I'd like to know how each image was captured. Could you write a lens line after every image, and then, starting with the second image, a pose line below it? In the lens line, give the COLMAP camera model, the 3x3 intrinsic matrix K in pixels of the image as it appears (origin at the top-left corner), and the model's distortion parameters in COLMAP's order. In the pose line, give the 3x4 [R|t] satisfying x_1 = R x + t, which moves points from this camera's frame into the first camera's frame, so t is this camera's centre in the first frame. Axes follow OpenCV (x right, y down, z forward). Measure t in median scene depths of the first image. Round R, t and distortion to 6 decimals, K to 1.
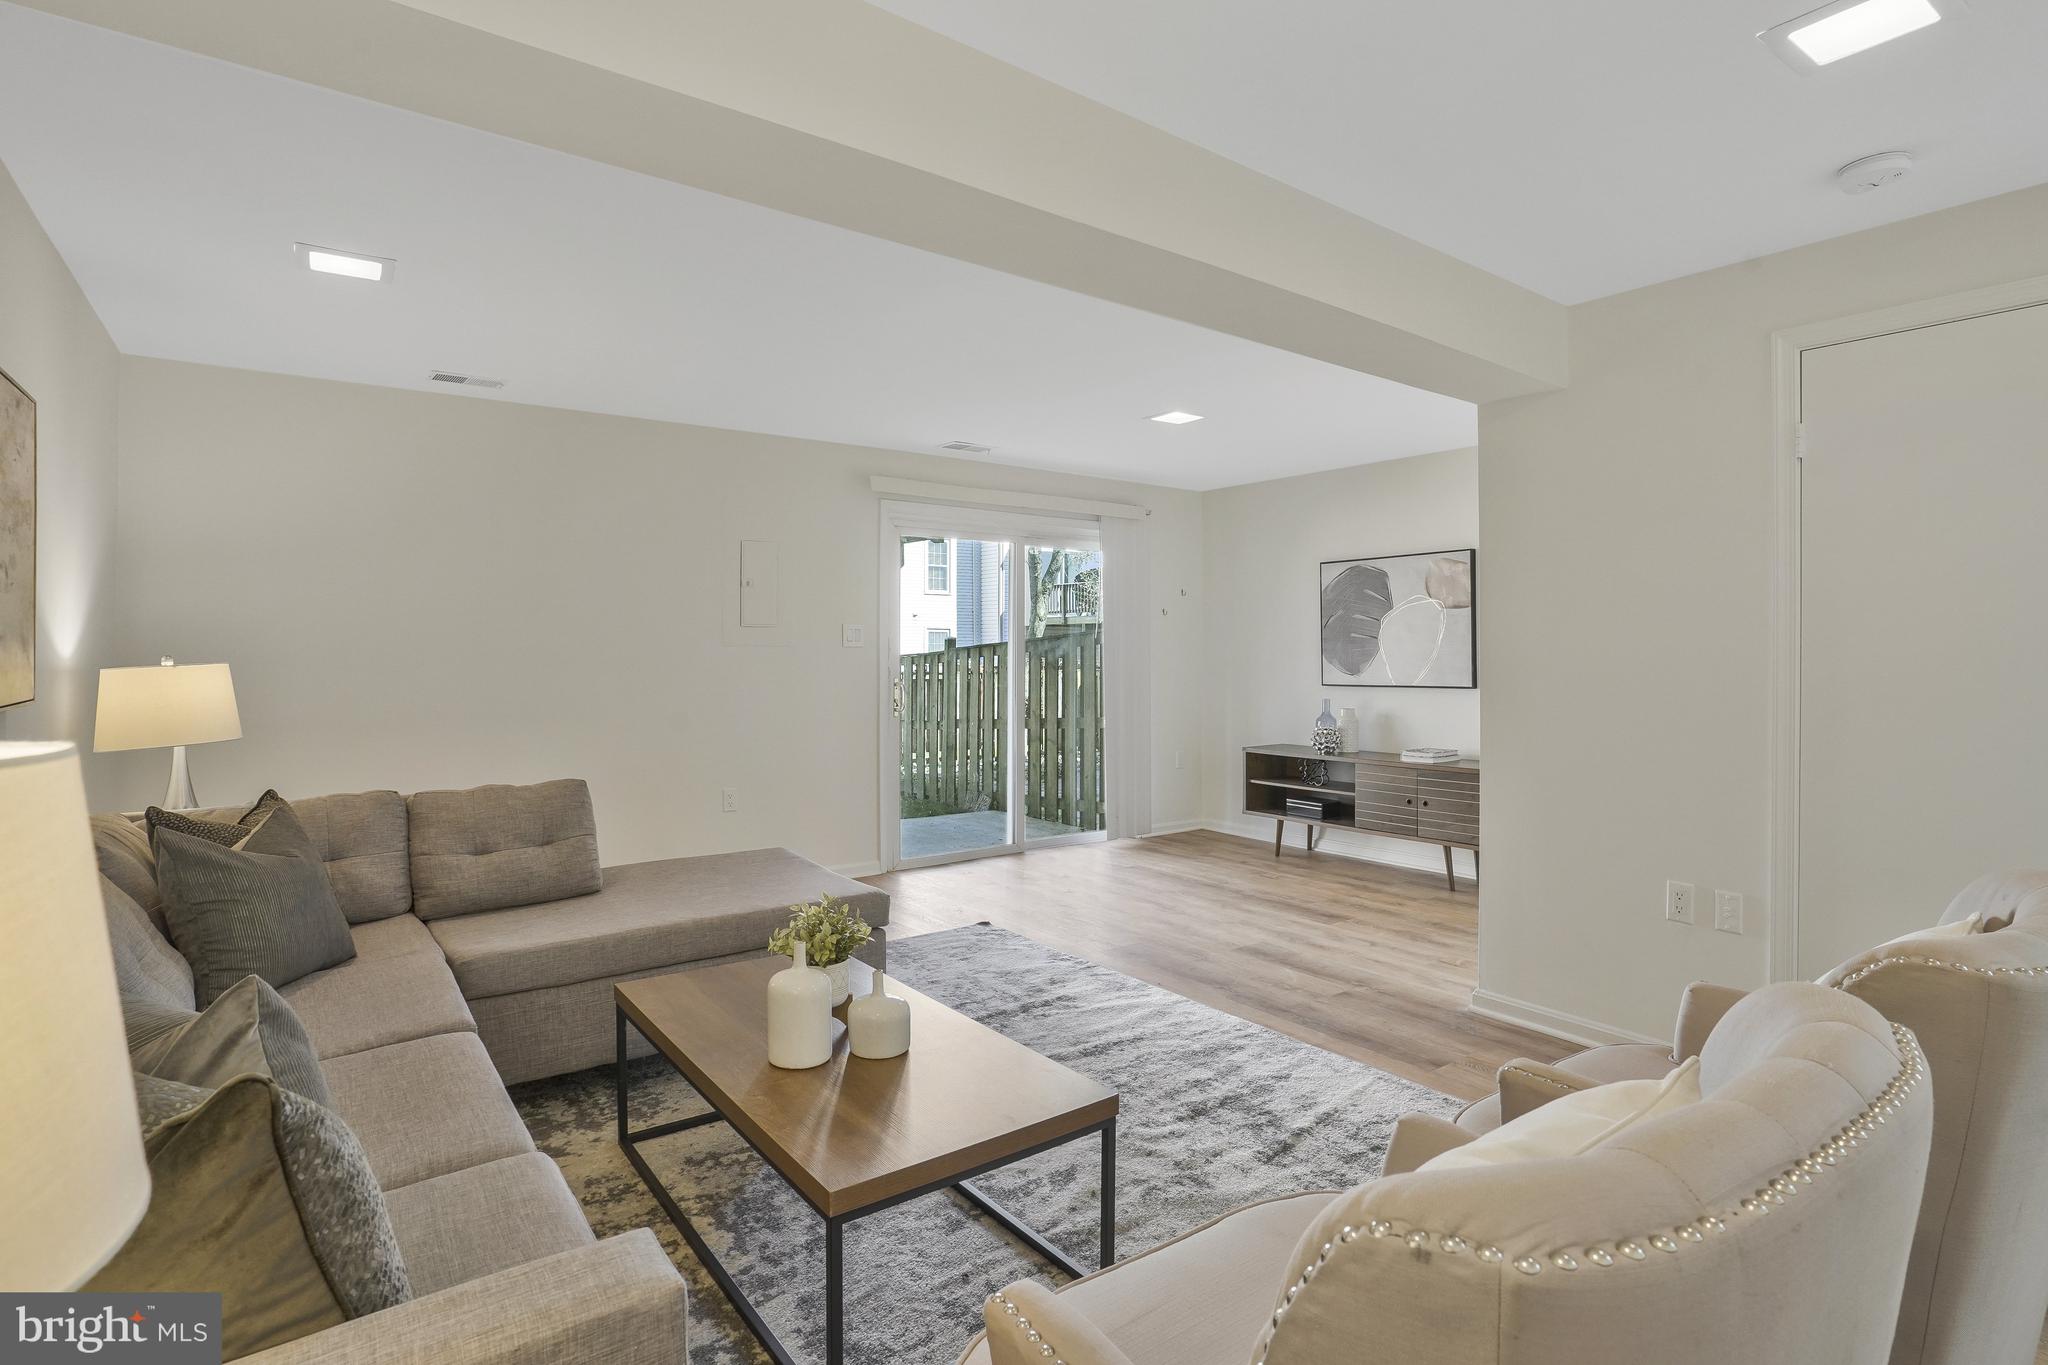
lens RADIAL K [[1031.4, 0, 1015.0], [0, 1031.4, 652.4], [0, 0, 1]] dist [-0.089885, 0.038228]
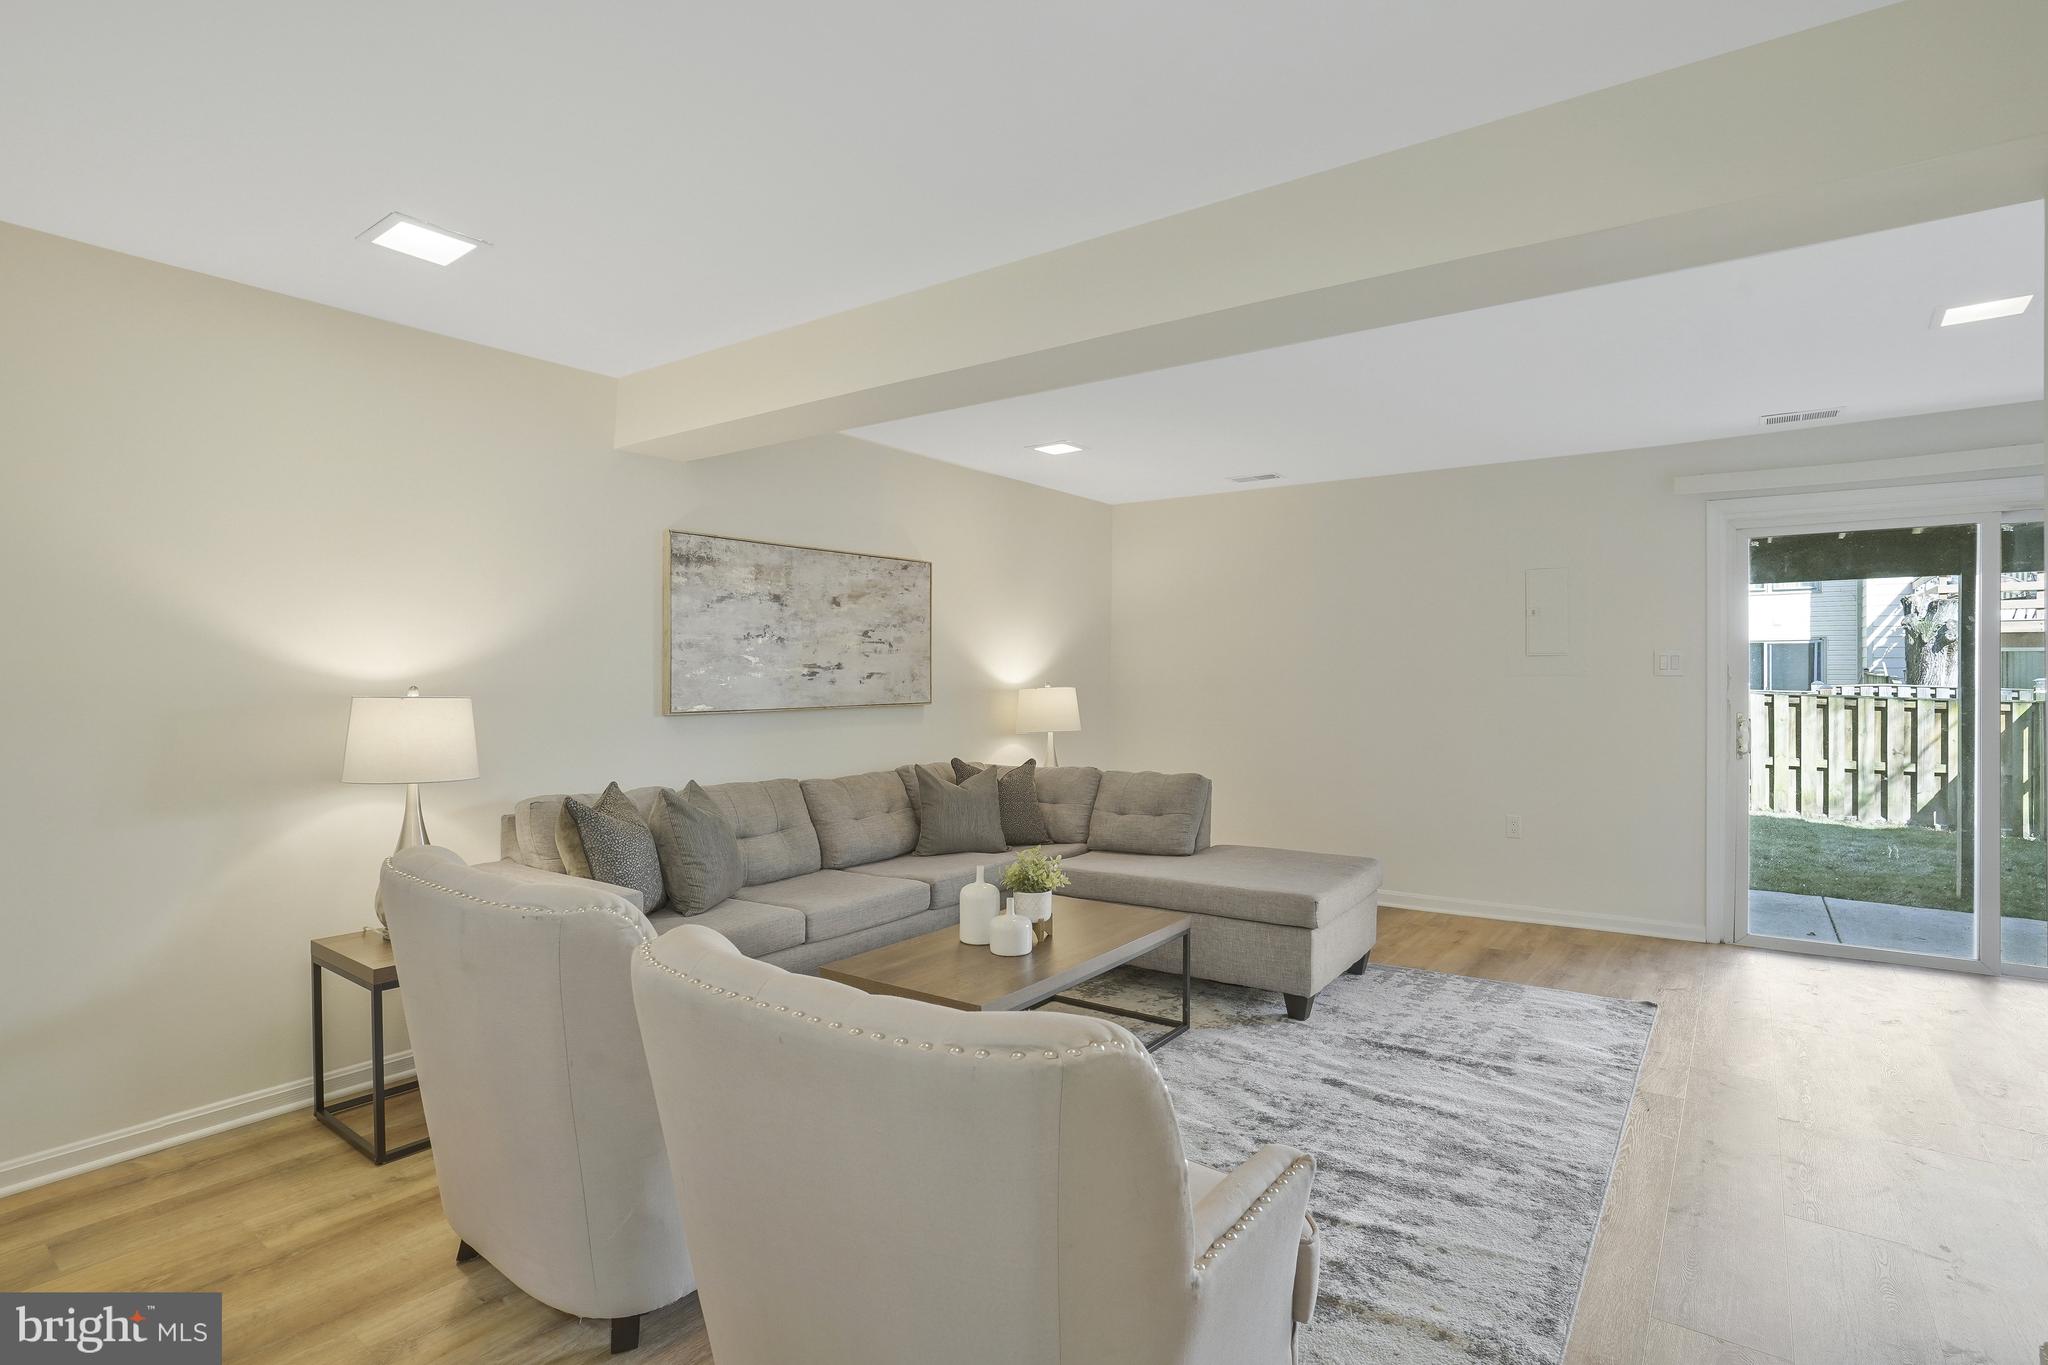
lens RADIAL K [[1009.5, 0, 1014.9], [0, 1009.5, 682.5], [0, 0, 1]] dist [-0.082256, 0.035946]
pose [[0.300601, 0.006384, -0.953729, 0.780705], [-0.000900, 0.999979, 0.006410, -0.006483], [0.953750, -0.001069, 0.300600, 0.352205]]
